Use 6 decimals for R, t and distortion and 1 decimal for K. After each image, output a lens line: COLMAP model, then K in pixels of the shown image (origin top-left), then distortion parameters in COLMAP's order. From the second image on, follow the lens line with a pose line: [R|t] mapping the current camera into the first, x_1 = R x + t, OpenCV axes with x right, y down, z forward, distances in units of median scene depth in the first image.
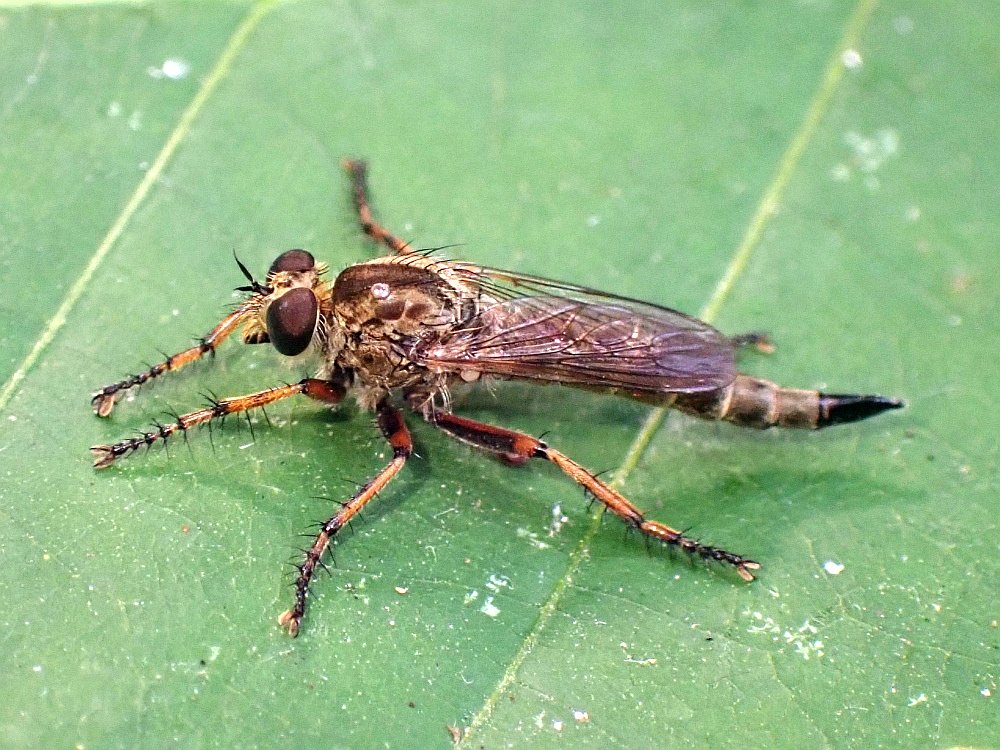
lens RADIAL K [[2741.8, 0, 500.0], [0, 2741.8, 375.0], [0, 0, 1]] dist [0.035305, -0.700839]
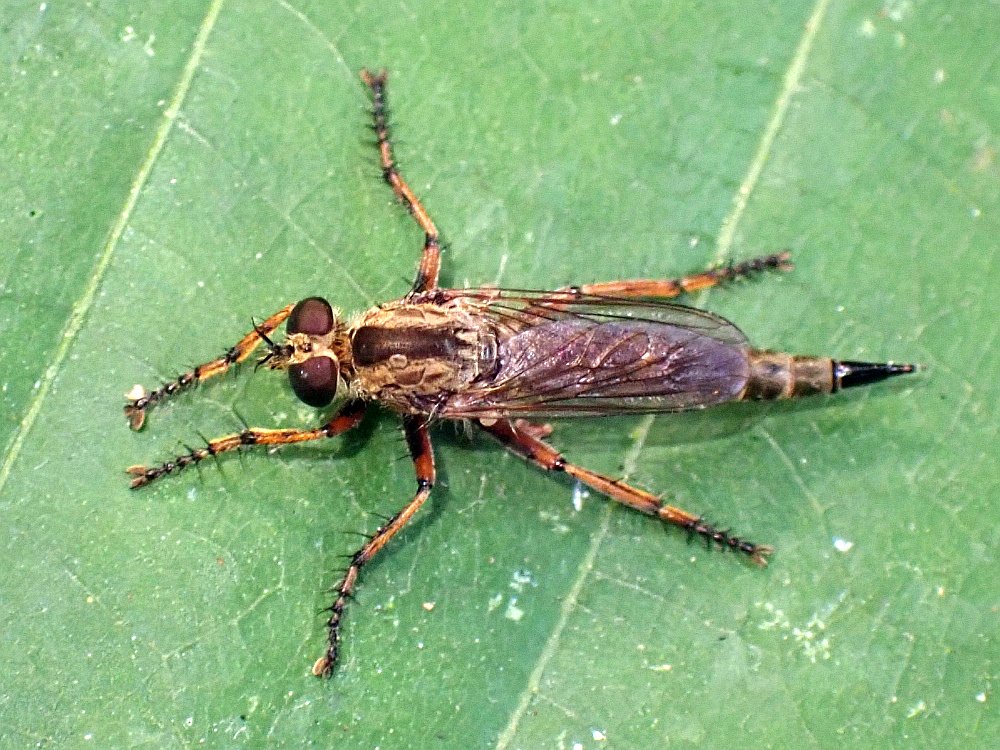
lens RADIAL K [[2743.7, 0, 544.2], [0, 2743.7, 375.0], [0, 0, 1]] dist [-0.029481, -0.056357]
pose [[0.999852, -0.013988, -0.010047, 0.019827], [0.016424, 0.949995, 0.311834, -0.329067], [0.005182, -0.311952, 0.950084, 0.028821]]
